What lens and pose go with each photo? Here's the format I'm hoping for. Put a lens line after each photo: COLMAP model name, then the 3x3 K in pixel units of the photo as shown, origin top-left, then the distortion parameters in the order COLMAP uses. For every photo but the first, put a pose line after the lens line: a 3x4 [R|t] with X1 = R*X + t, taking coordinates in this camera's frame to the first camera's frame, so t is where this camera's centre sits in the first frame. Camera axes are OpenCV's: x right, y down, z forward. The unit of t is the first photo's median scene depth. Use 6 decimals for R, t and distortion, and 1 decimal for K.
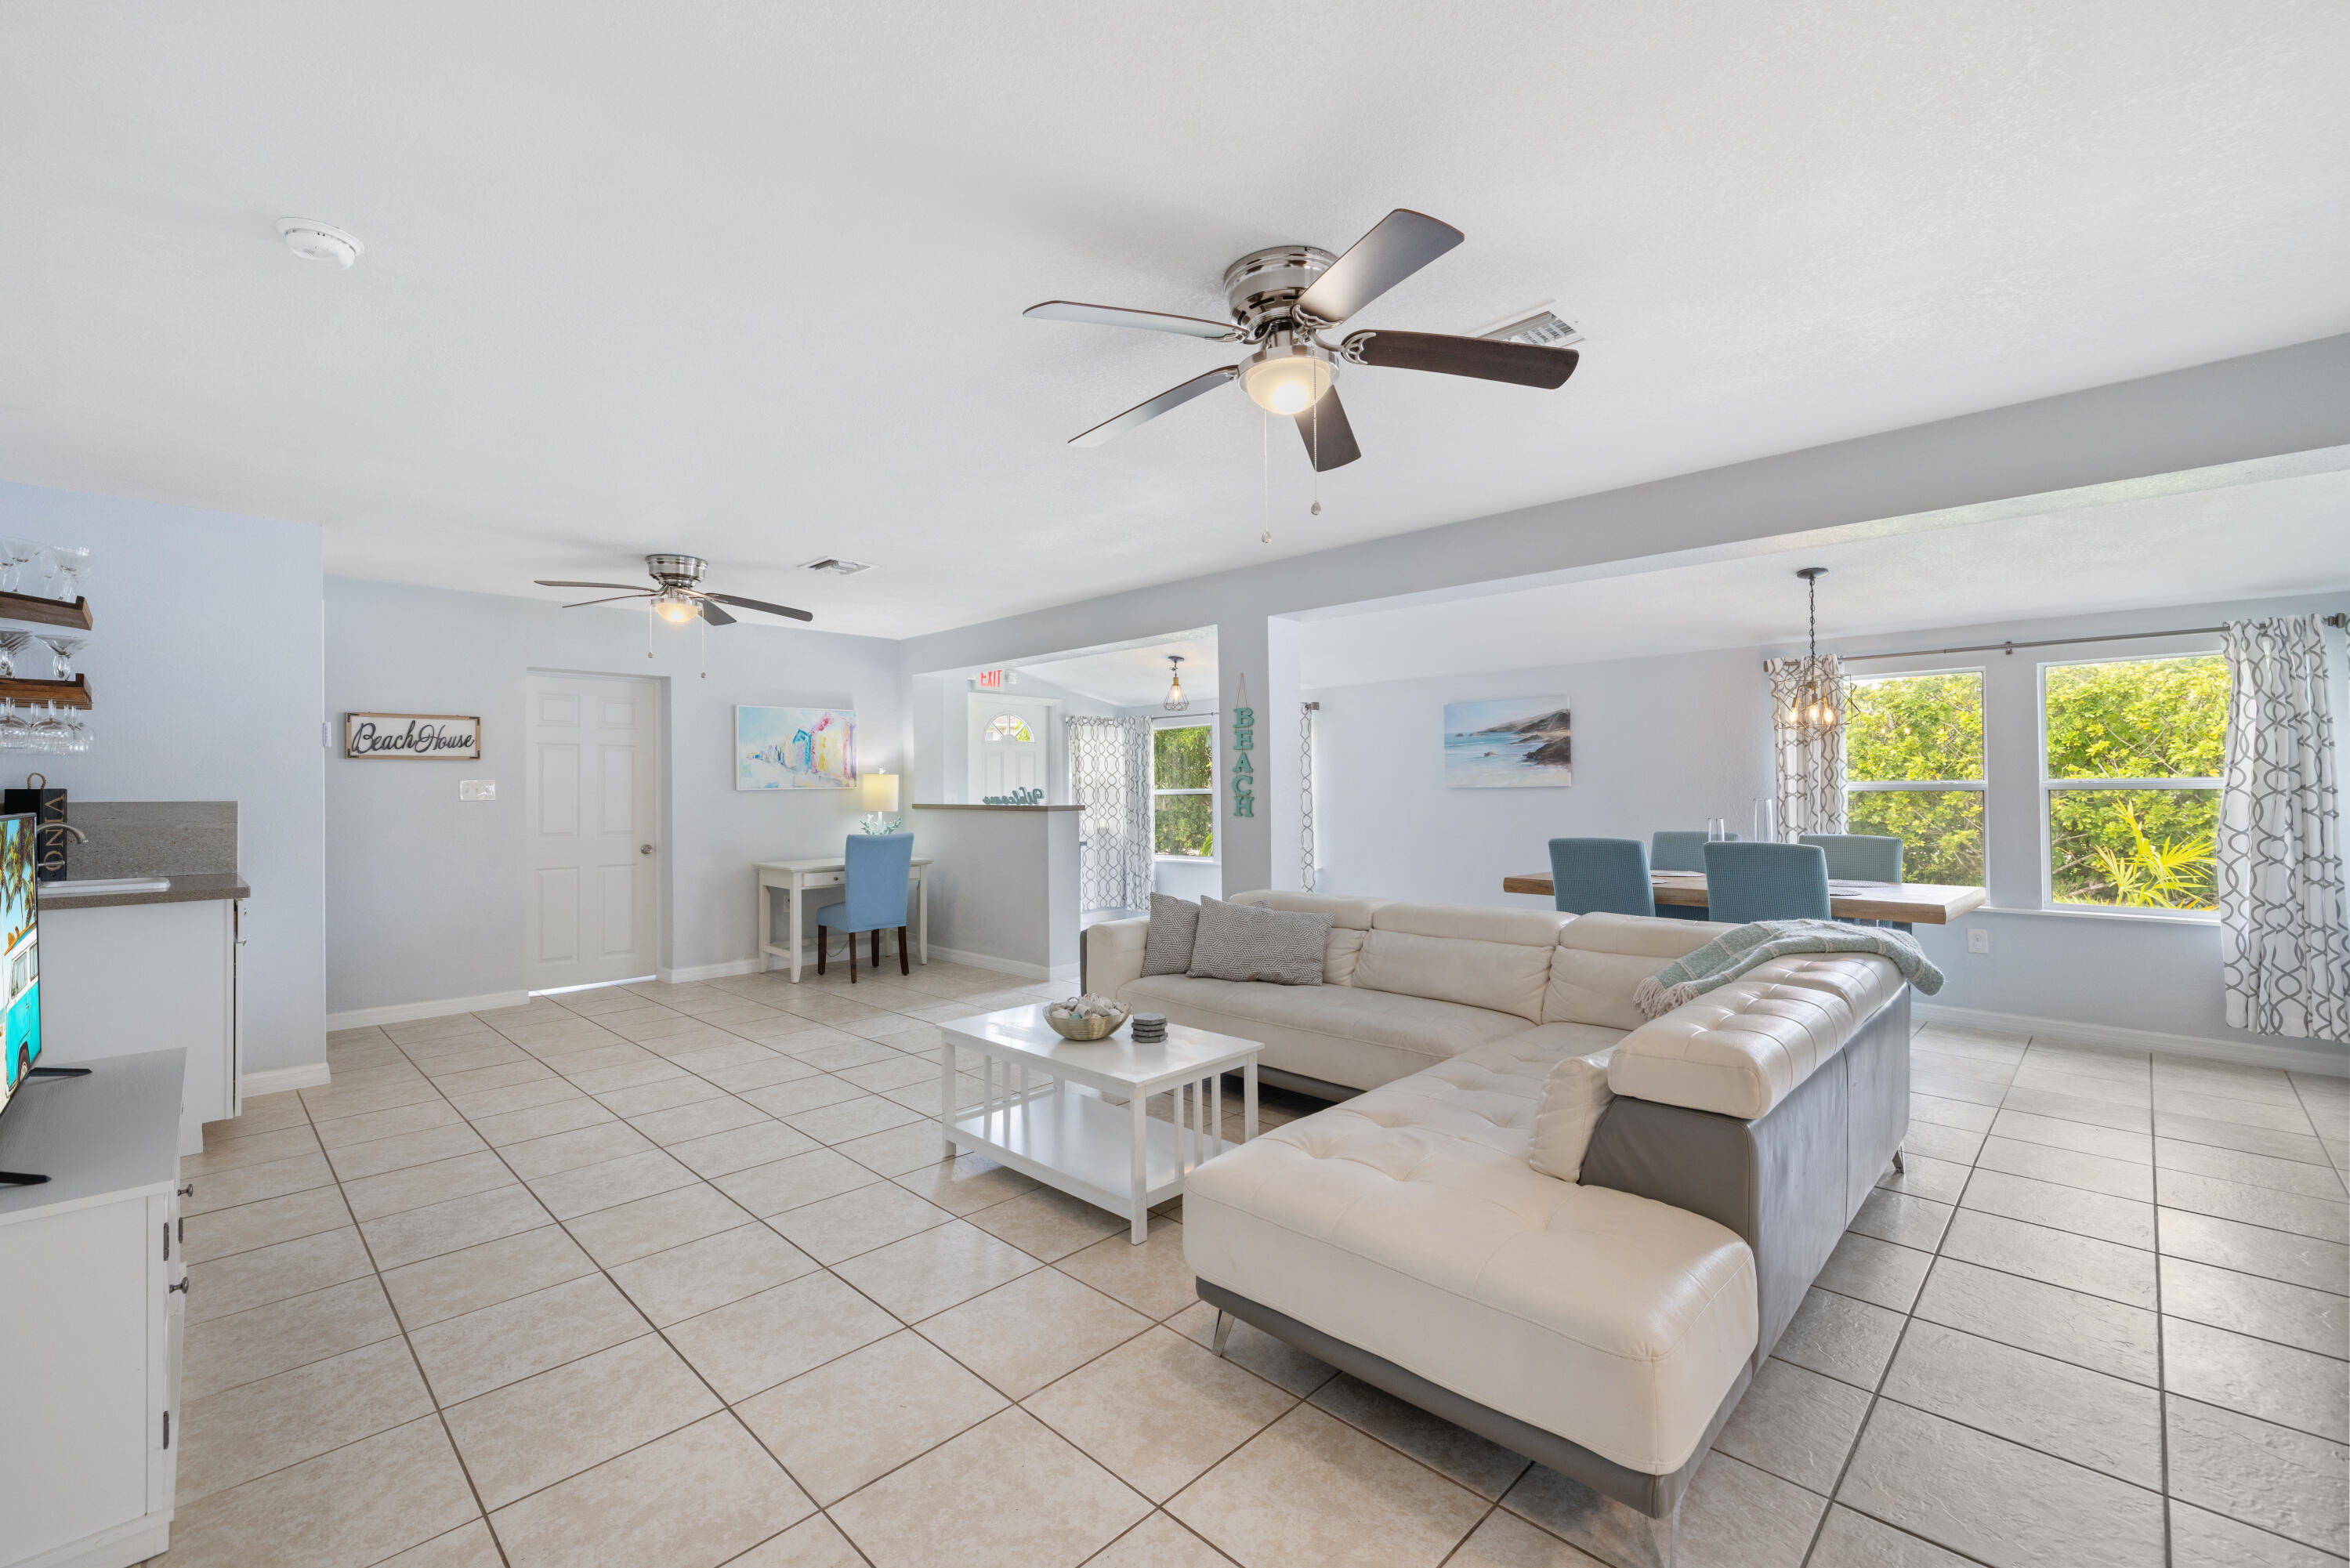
lens RADIAL K [[991.9, 0, 1162.2], [0, 991.9, 775.7], [0, 0, 1]] dist [0.009122, -0.001214]
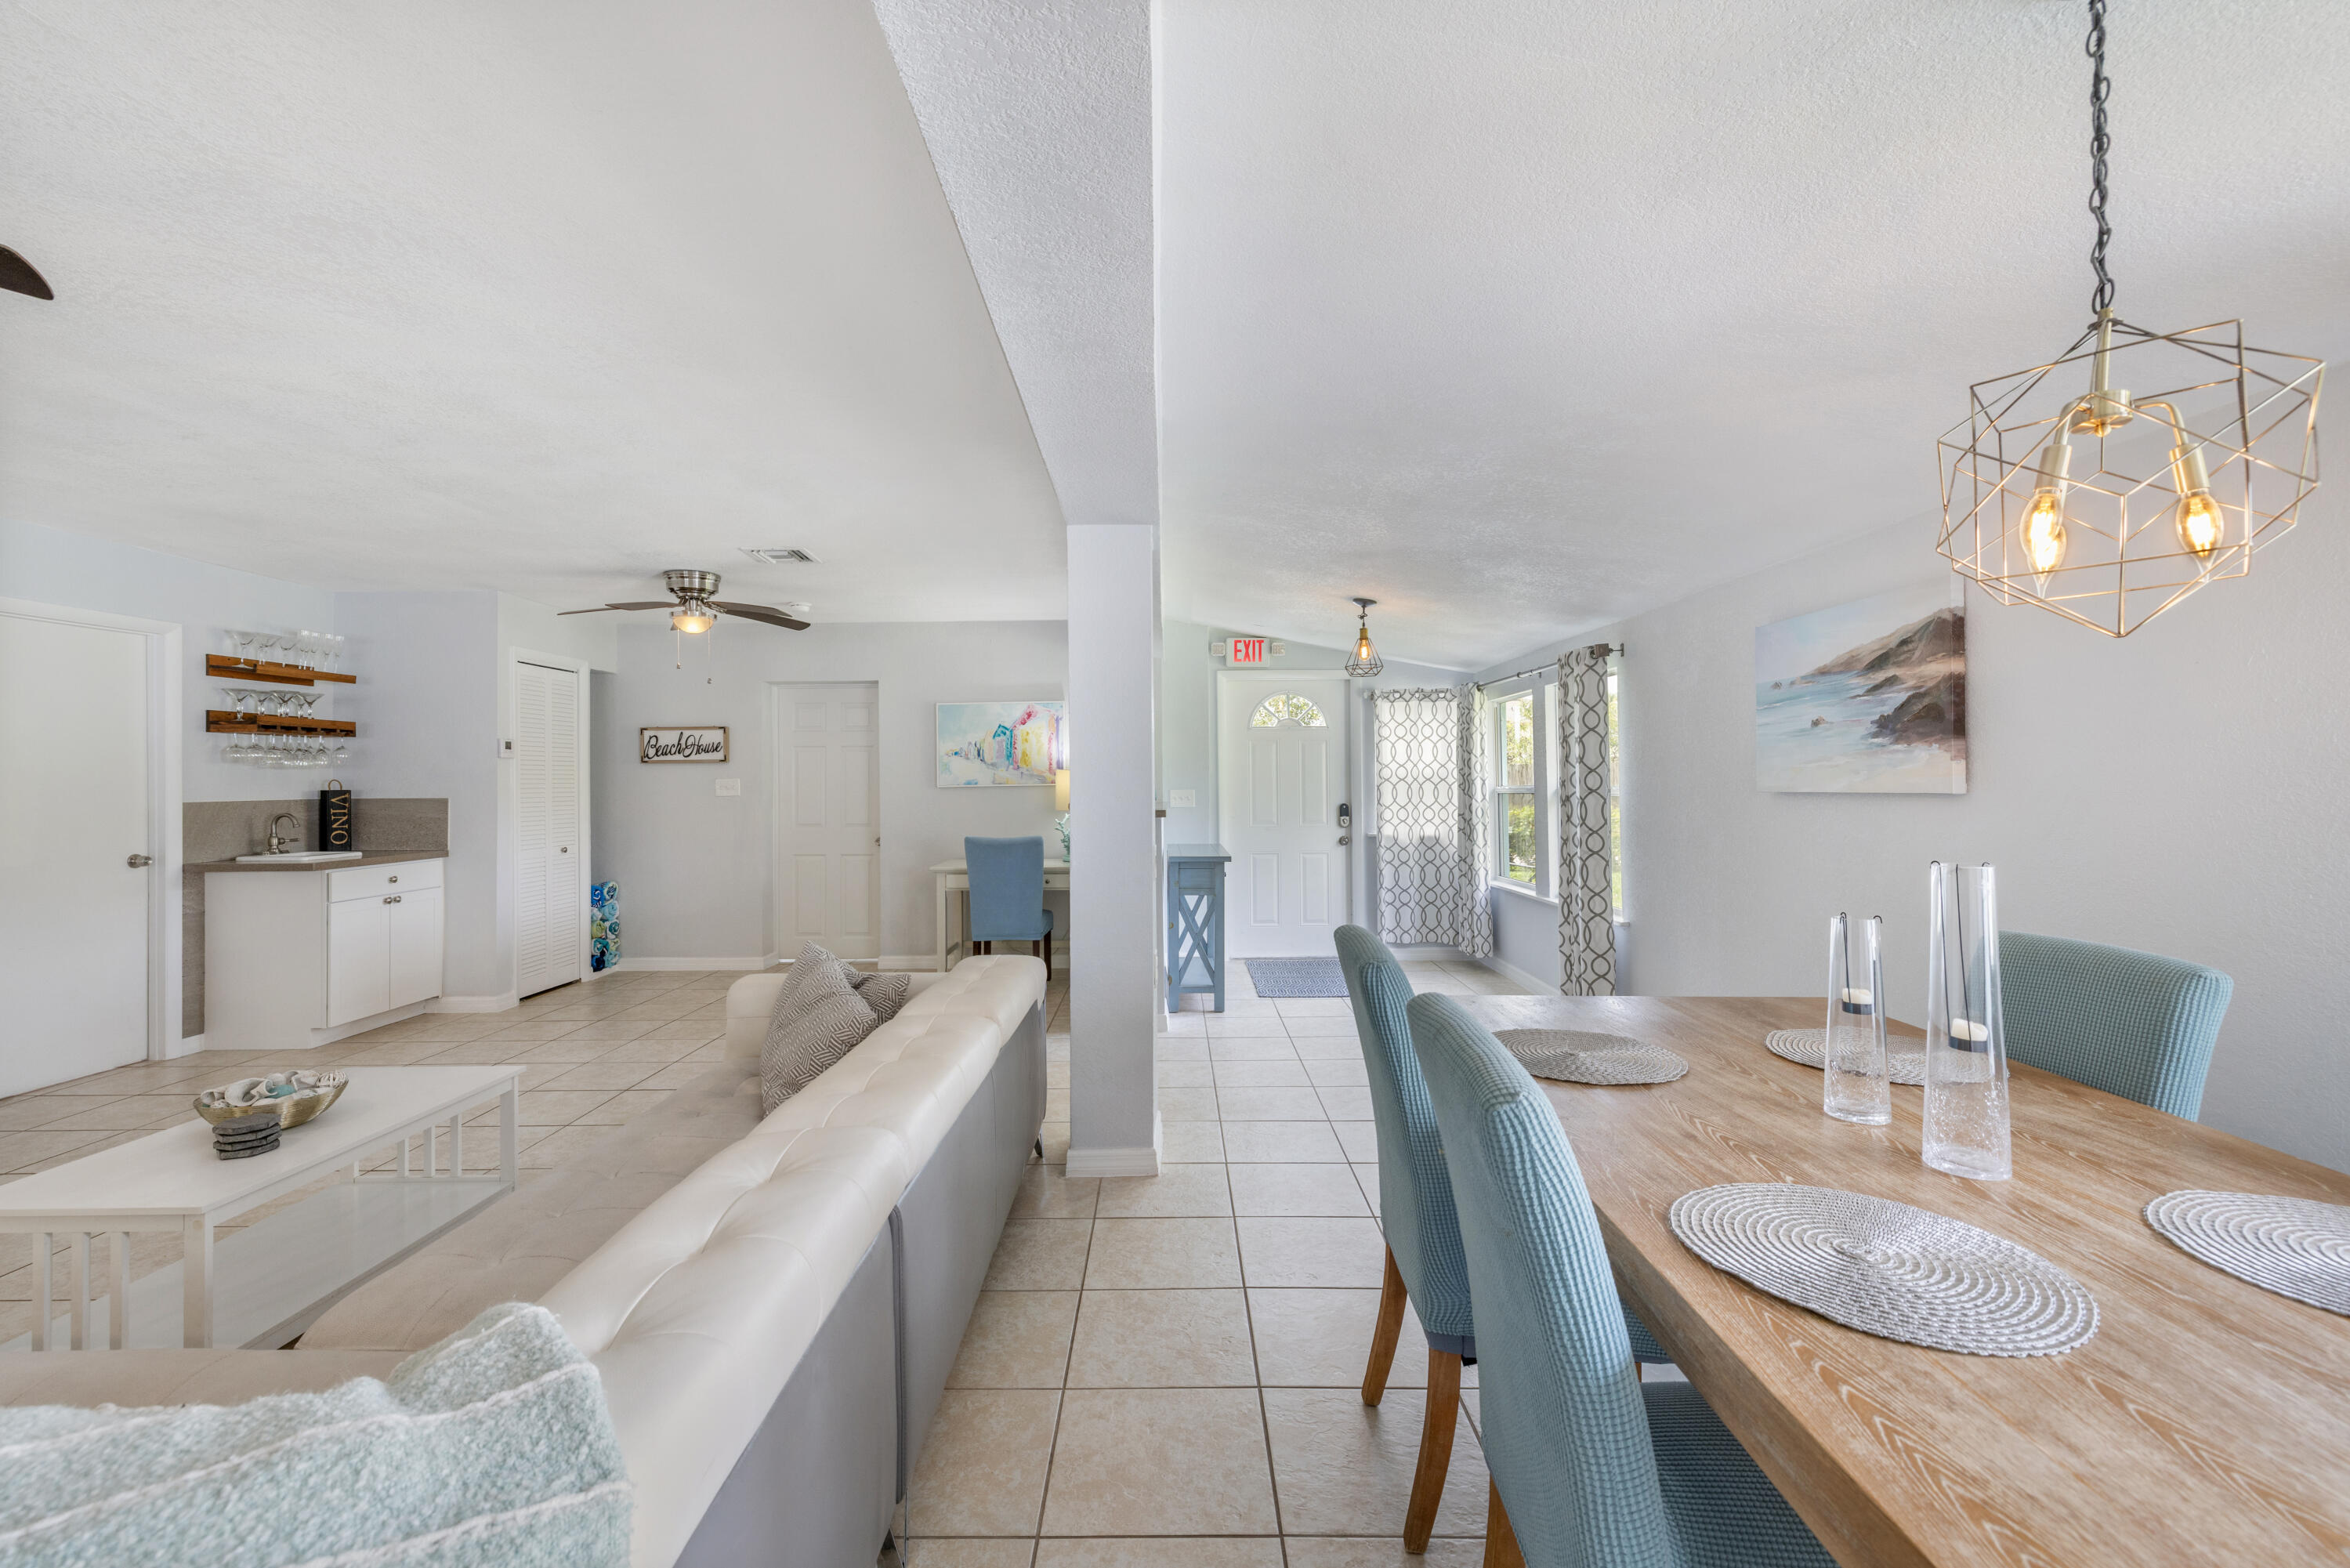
lens RADIAL K [[991.9, 0, 1164.7], [0, 991.9, 770.7], [0, 0, 1]] dist [0.009122, -0.001214]
pose [[0.701114, -0.004755, -0.713033, 0.547315], [0.012147, 0.999912, 0.005276, -0.005620], [0.712945, -0.012360, 0.701111, 0.535617]]
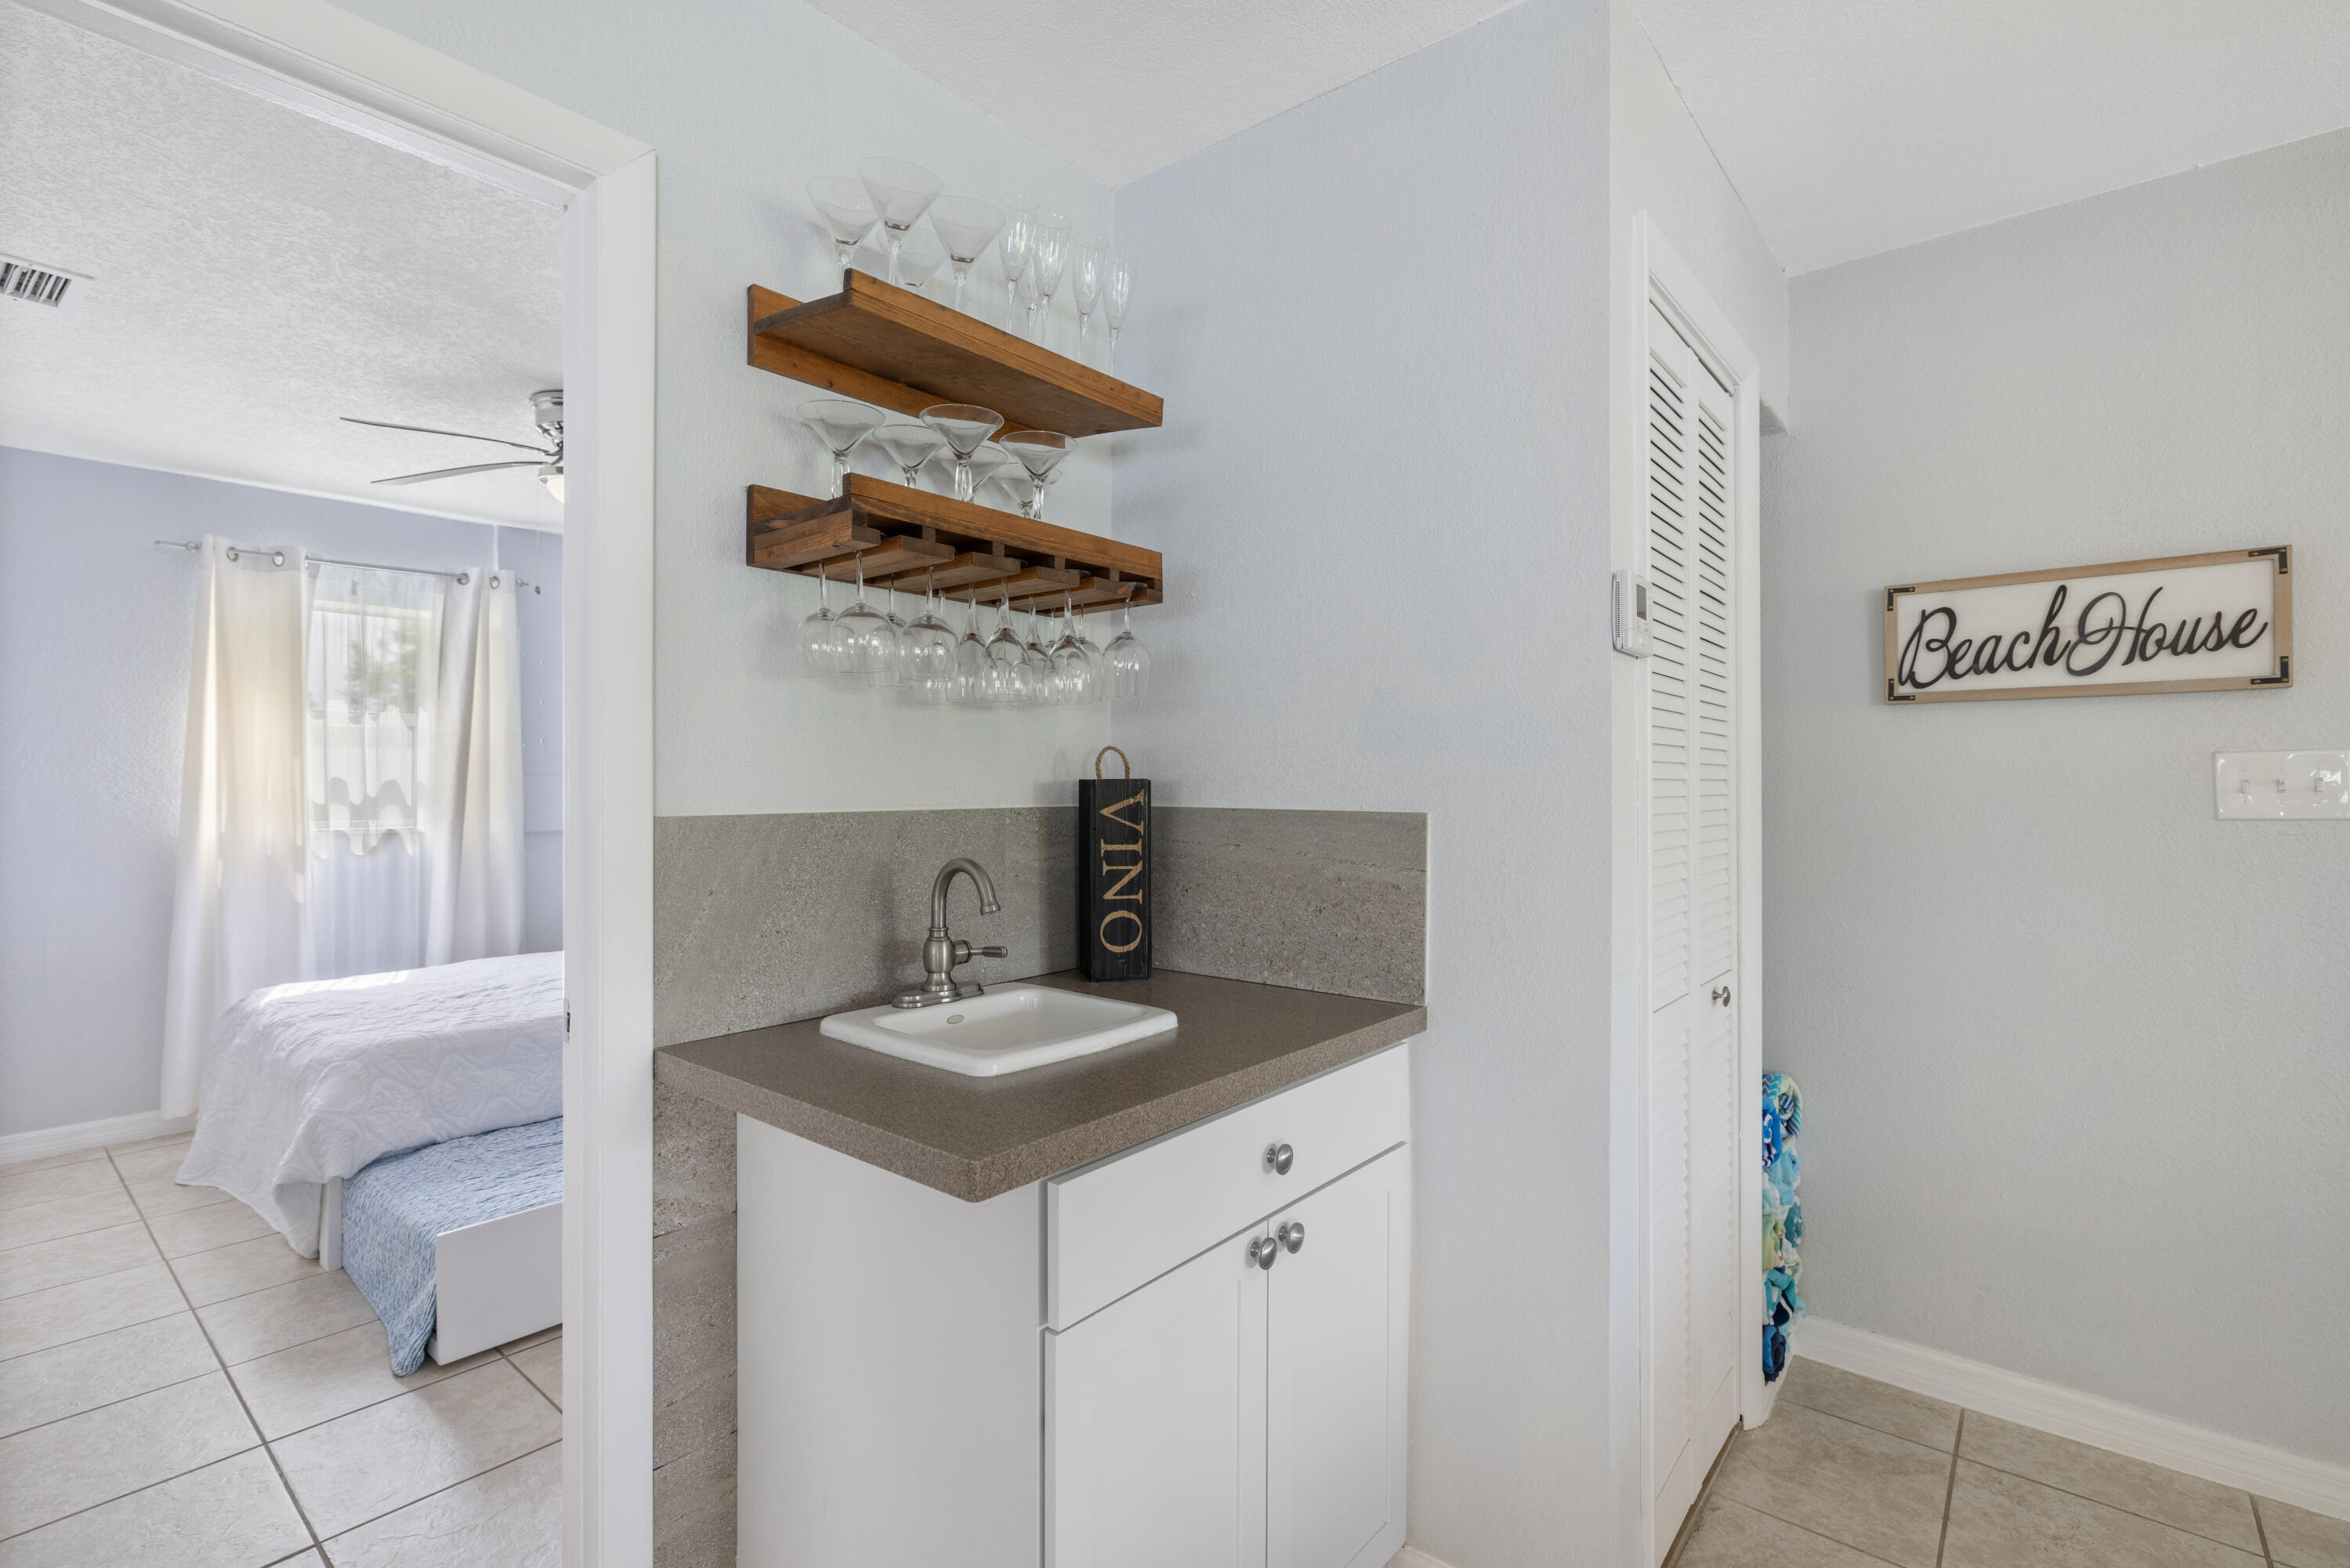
lens RADIAL K [[1051.9, 0, 1164.0], [0, 1051.9, 778.8], [0, 0, 1]] dist [-0.007383, 0.001807]
pose [[0.076885, 0.002479, -0.997037, -0.392759], [0.011490, 0.999928, 0.003372, 0.007502], [0.996974, -0.011716, 0.076851, 0.631872]]
